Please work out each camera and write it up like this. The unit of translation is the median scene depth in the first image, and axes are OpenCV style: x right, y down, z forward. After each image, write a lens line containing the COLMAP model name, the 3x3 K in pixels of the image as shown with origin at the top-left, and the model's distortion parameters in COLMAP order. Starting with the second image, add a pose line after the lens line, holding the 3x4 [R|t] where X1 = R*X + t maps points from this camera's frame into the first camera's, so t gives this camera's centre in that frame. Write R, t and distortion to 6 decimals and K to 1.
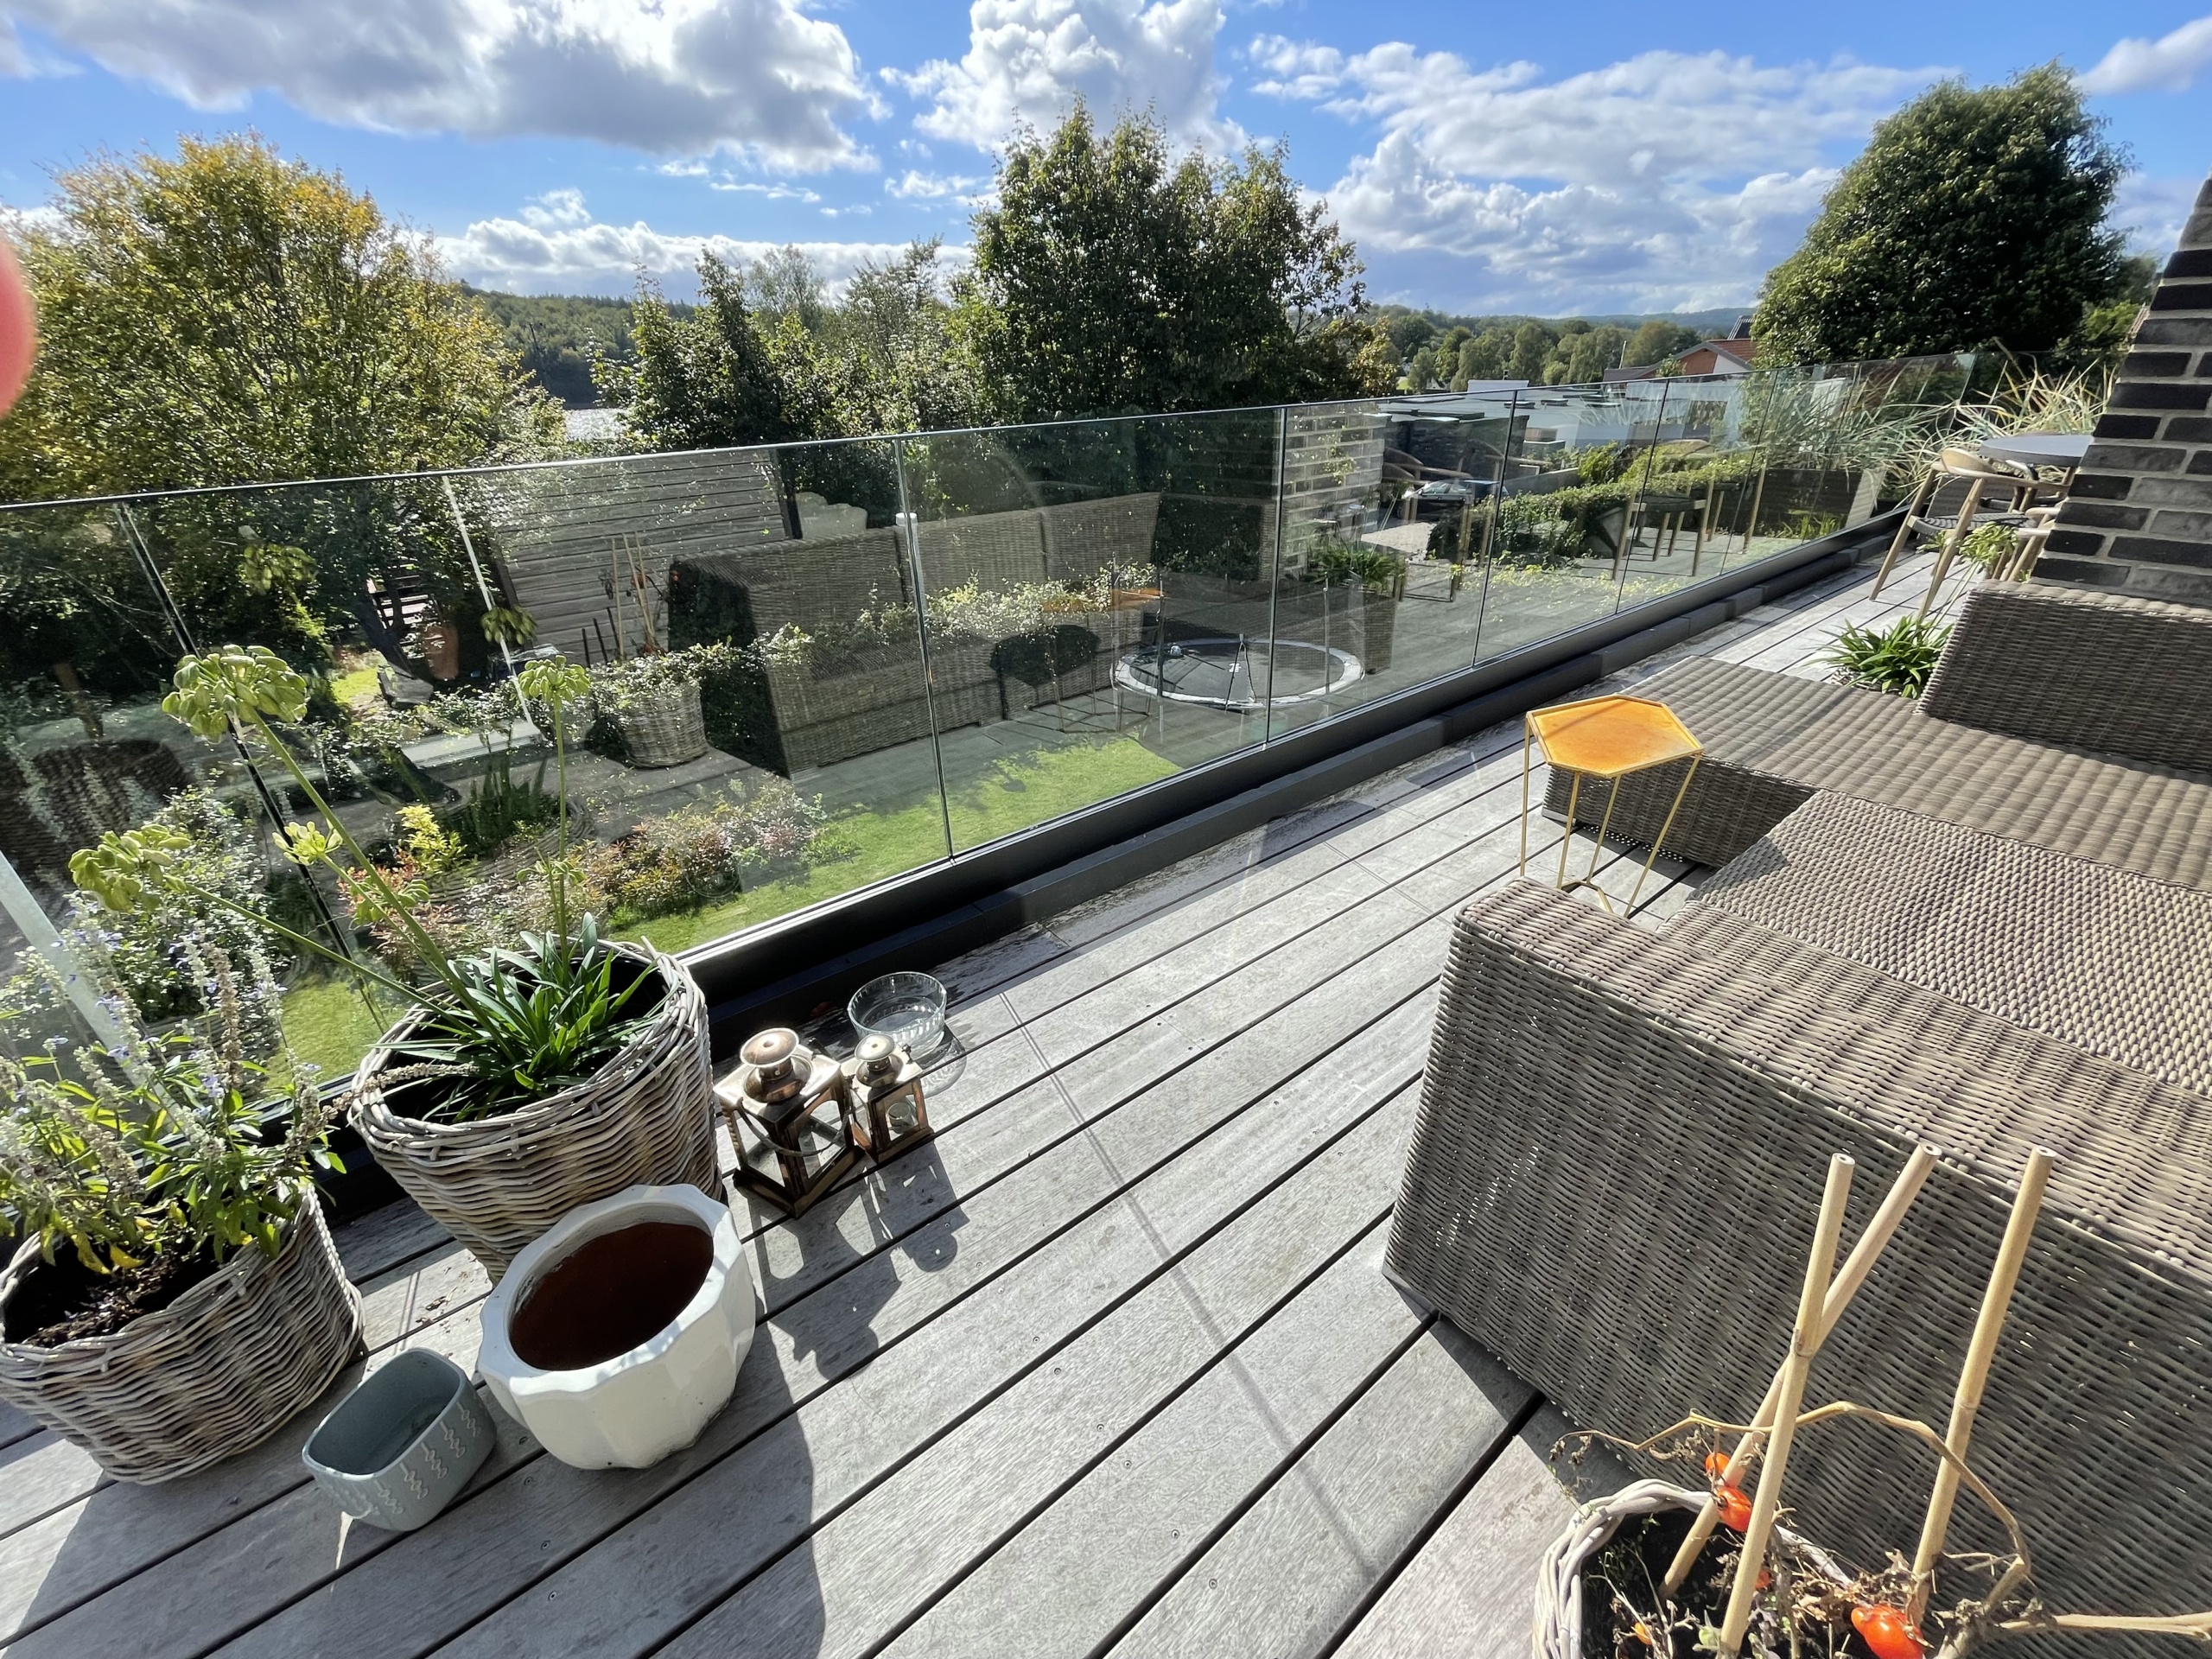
lens RADIAL K [[886.8, 0, 1106.0], [0, 886.8, 829.5], [0, 0, 1]] dist [0.004288, -0.005093]
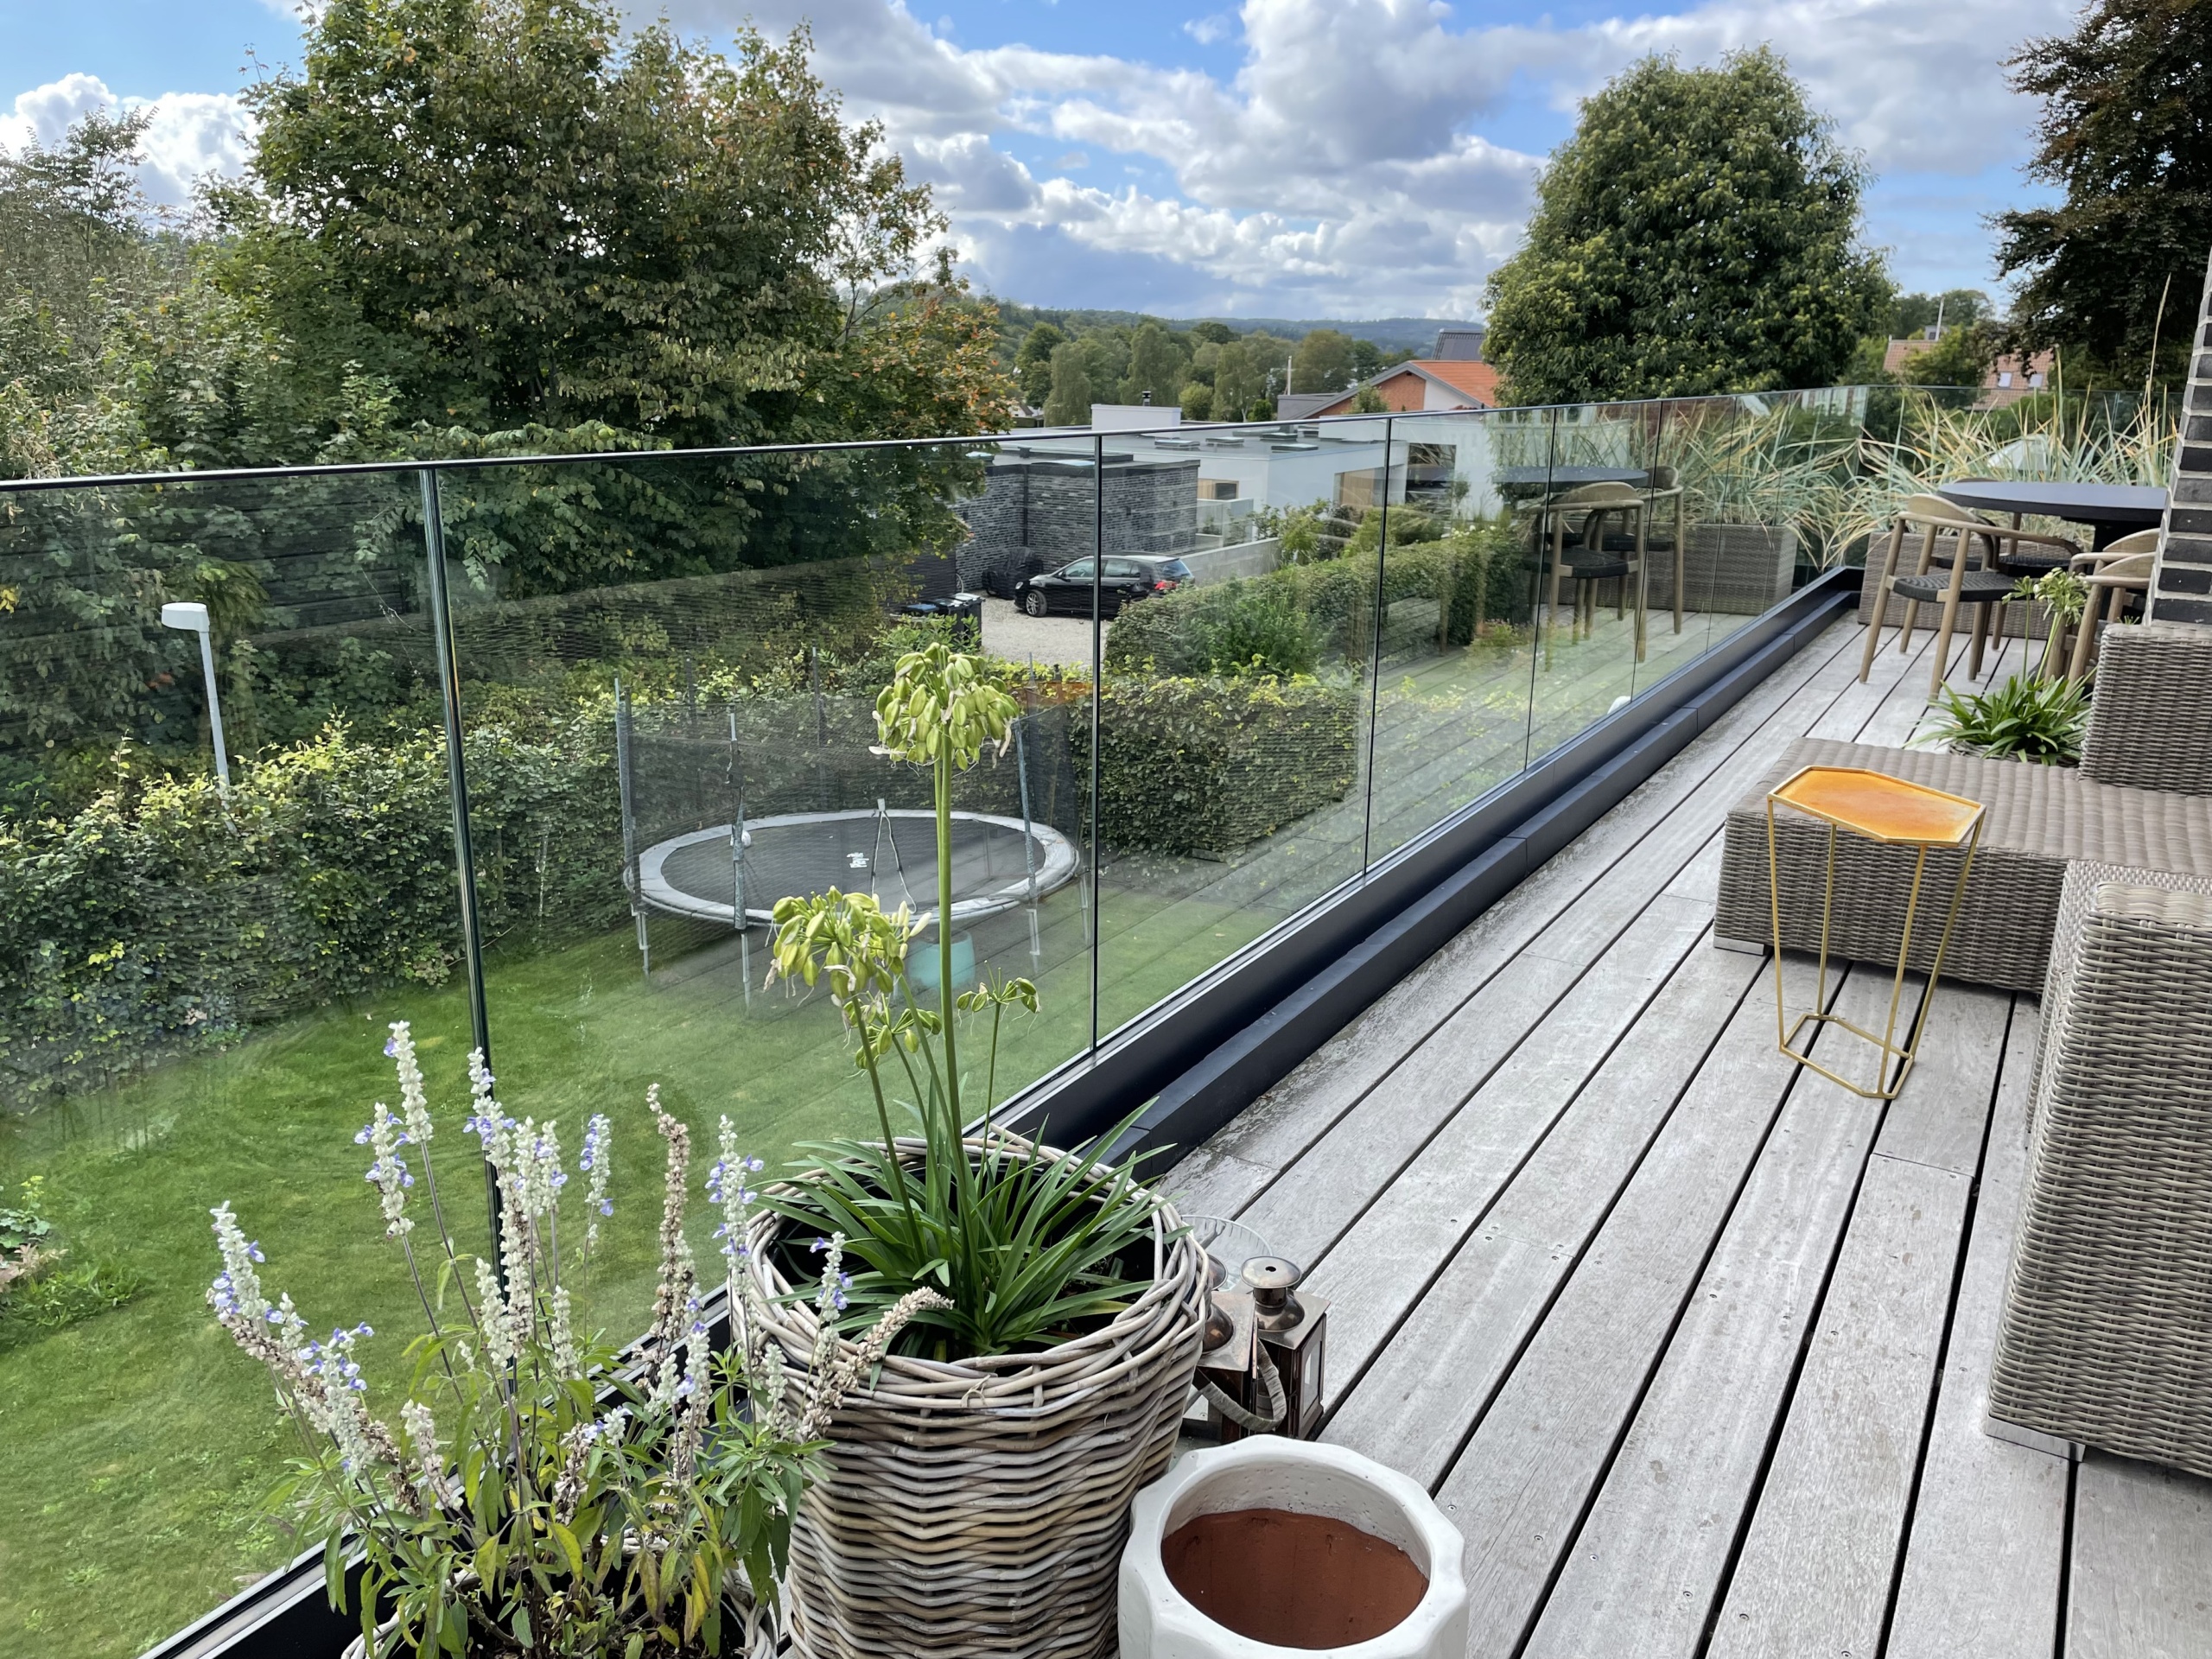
lens RADIAL K [[1657.4, 0, 1106.0], [0, 1657.4, 829.5], [0, 0, 1]] dist [0.051375, -0.071452]
pose [[0.930172, -0.055169, 0.362956, -0.051808], [0.130261, 0.973916, -0.185796, 0.008770], [-0.343238, 0.220102, 0.913095, -0.011180]]
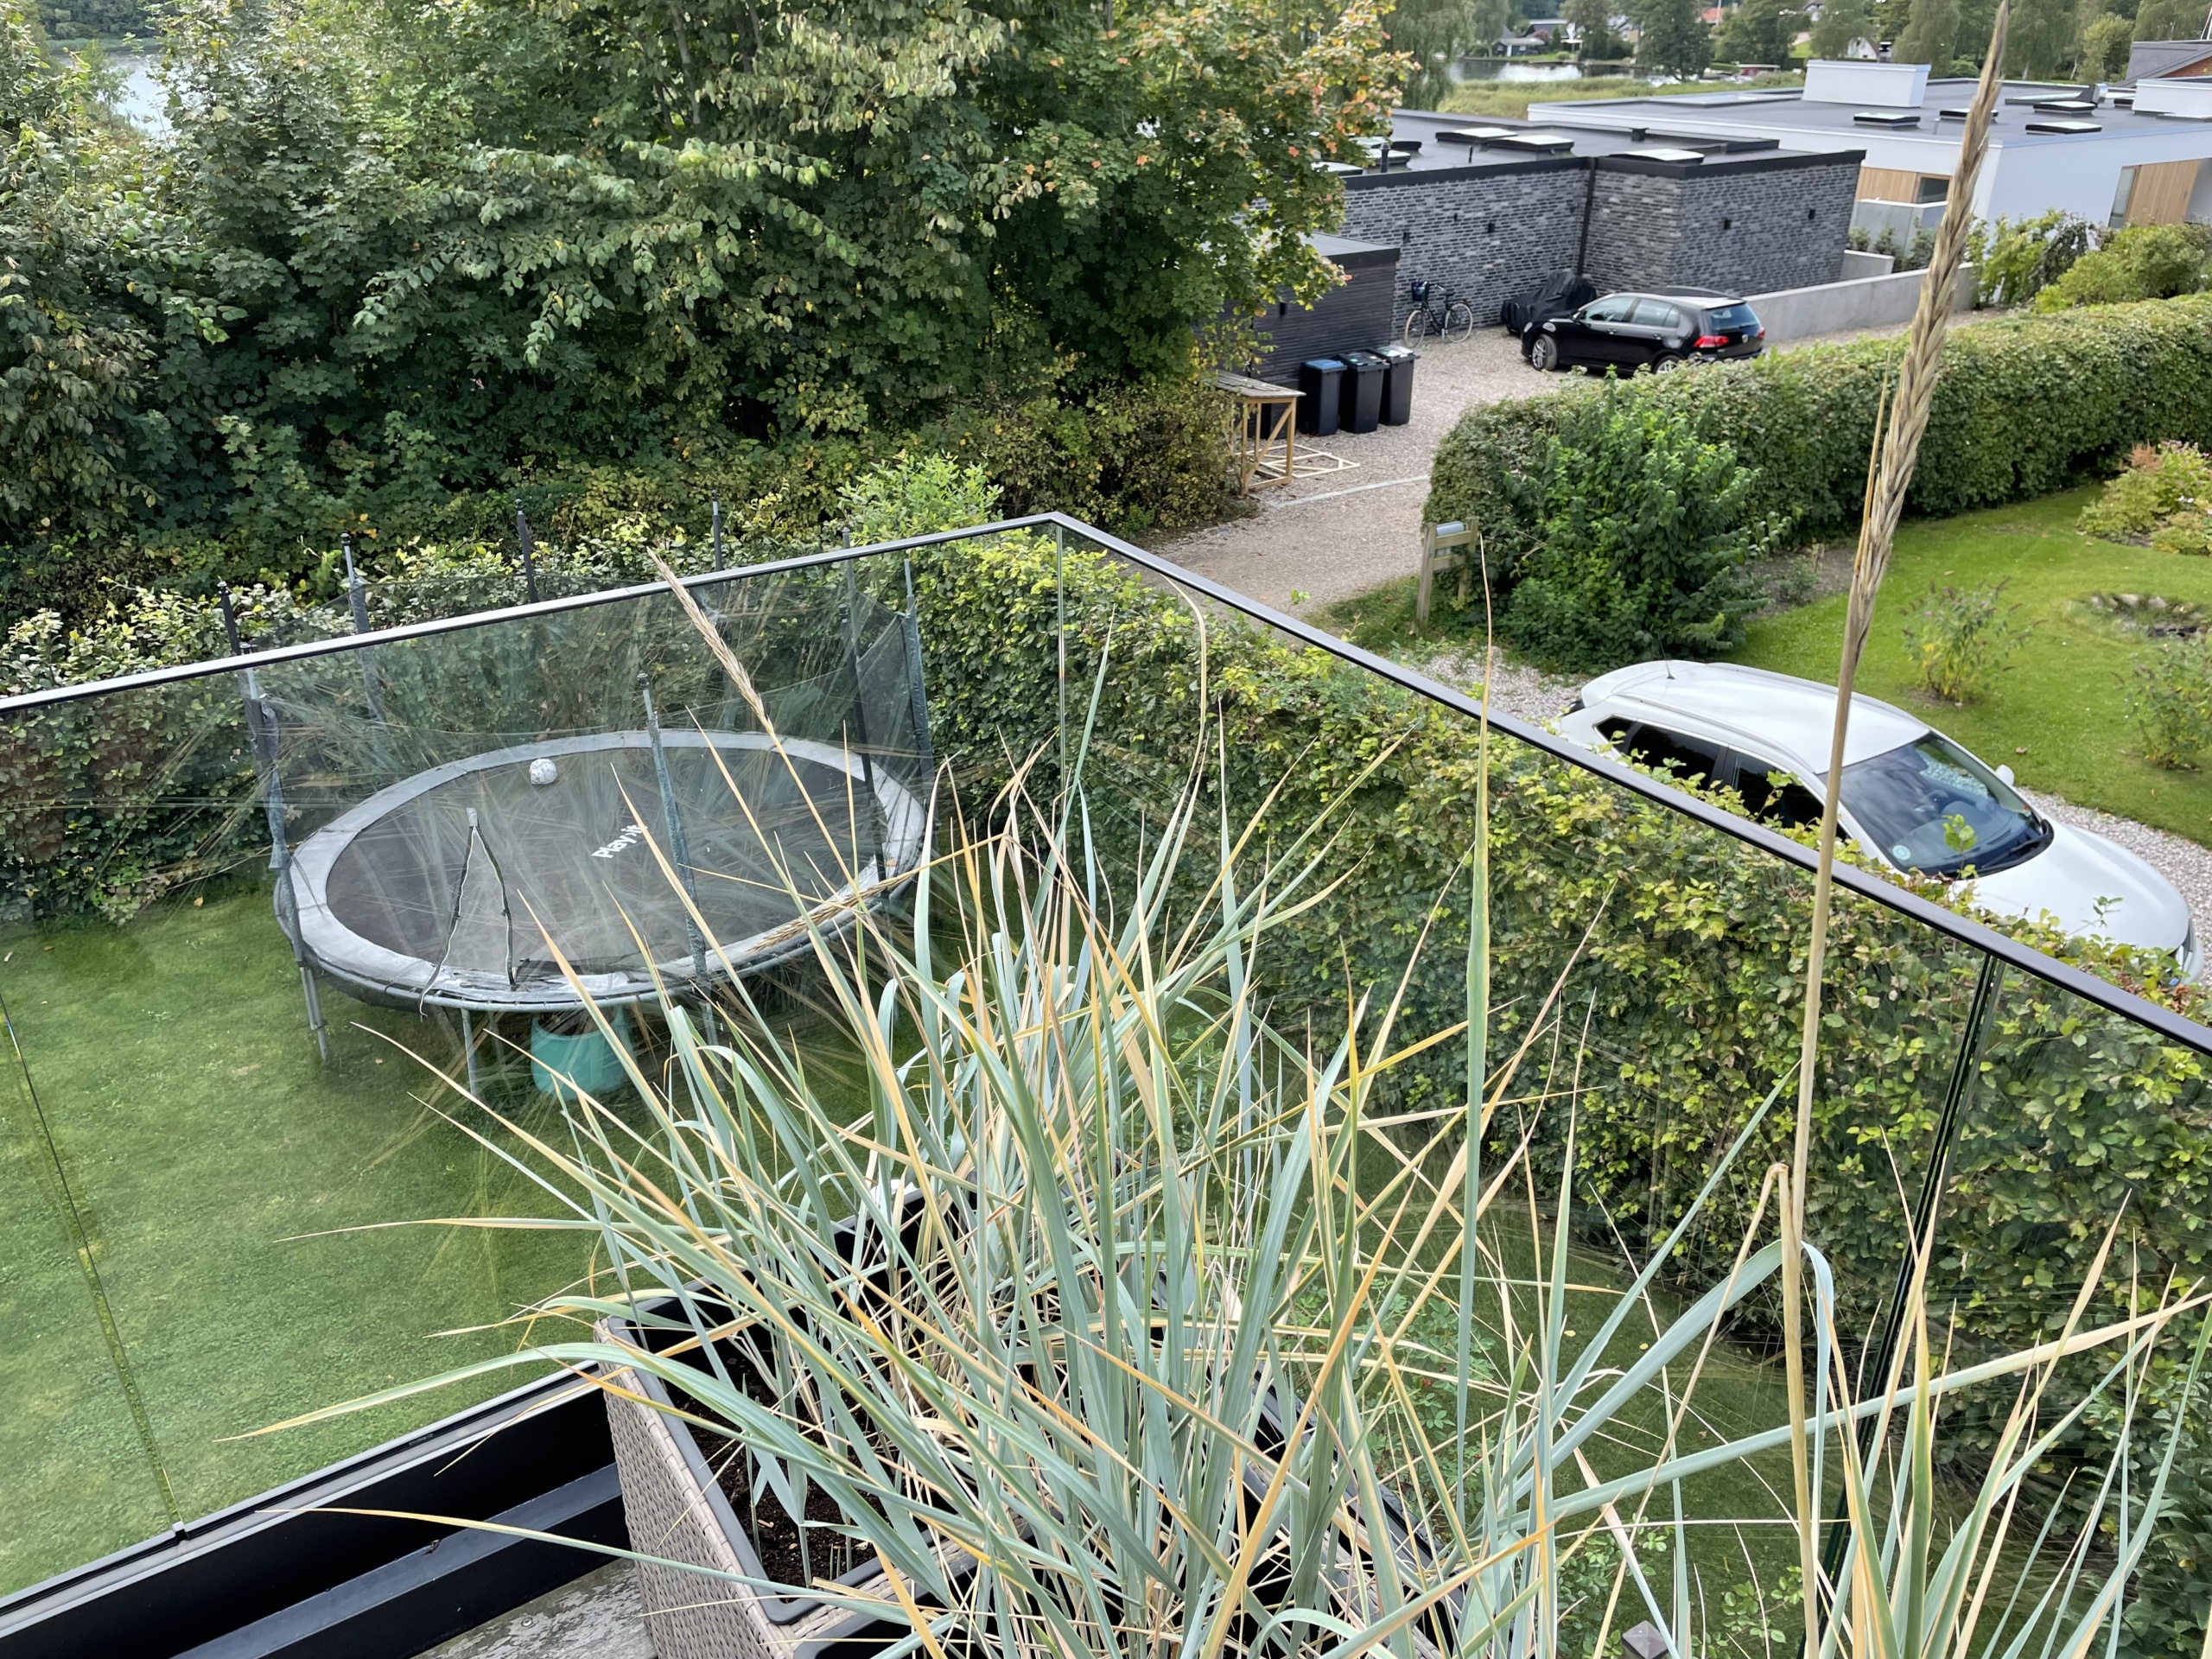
lens RADIAL K [[1657.4, 0, 1106.0], [0, 1657.4, 829.5], [0, 0, 1]] dist [0.051375, -0.071452]
pose [[0.995907, 0.061483, -0.066253, 0.262659], [-0.062430, 0.997973, -0.012319, -0.121231], [0.065361, 0.016405, 0.997727, 0.170657]]
